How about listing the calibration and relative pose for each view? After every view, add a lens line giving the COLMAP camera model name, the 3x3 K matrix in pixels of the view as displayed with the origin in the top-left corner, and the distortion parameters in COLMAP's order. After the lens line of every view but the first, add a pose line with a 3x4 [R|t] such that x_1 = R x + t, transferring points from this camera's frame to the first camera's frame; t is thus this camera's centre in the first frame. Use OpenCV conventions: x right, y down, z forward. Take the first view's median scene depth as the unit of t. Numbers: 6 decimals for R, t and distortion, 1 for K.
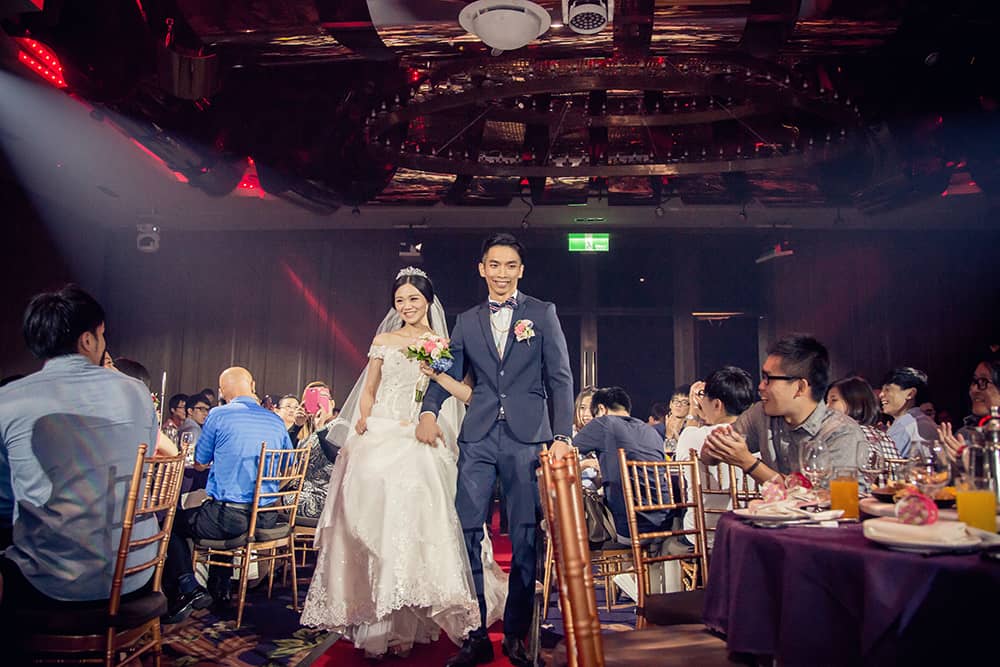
lens RADIAL K [[802.4, 0, 500.0], [0, 802.4, 333.5], [0, 0, 1]] dist [0.052102, 0.002109]
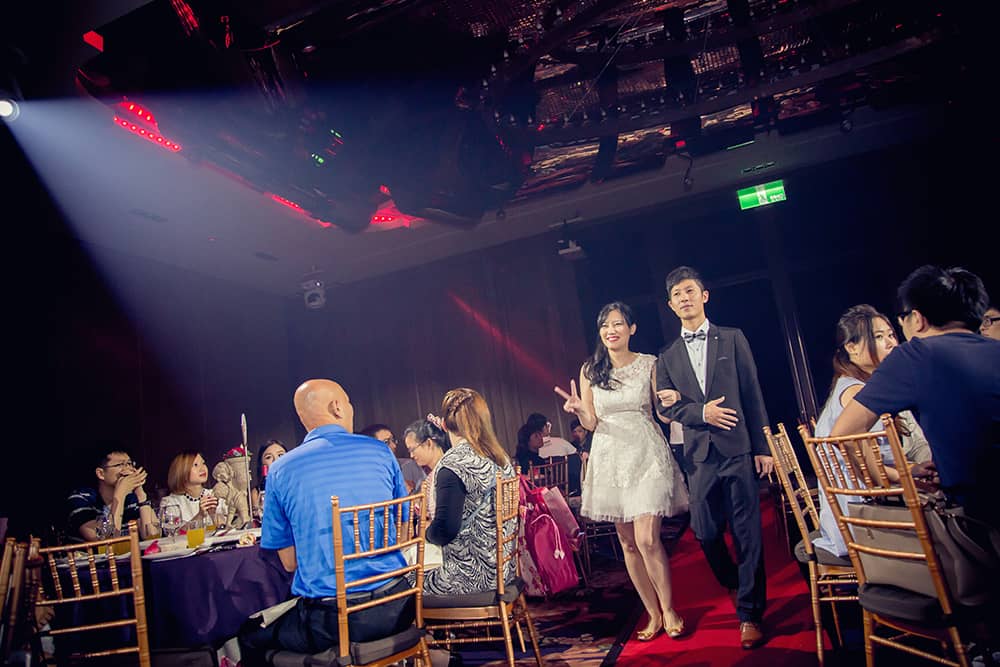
lens RADIAL K [[748.5, 0, 500.0], [0, 748.5, 333.5], [0, 0, 1]] dist [-0.000820, 0.002191]
pose [[0.949001, -0.213592, -0.231896, -0.009073], [0.208849, 0.976907, -0.045113, 0.020138], [0.236177, -0.005619, 0.971694, 0.149889]]
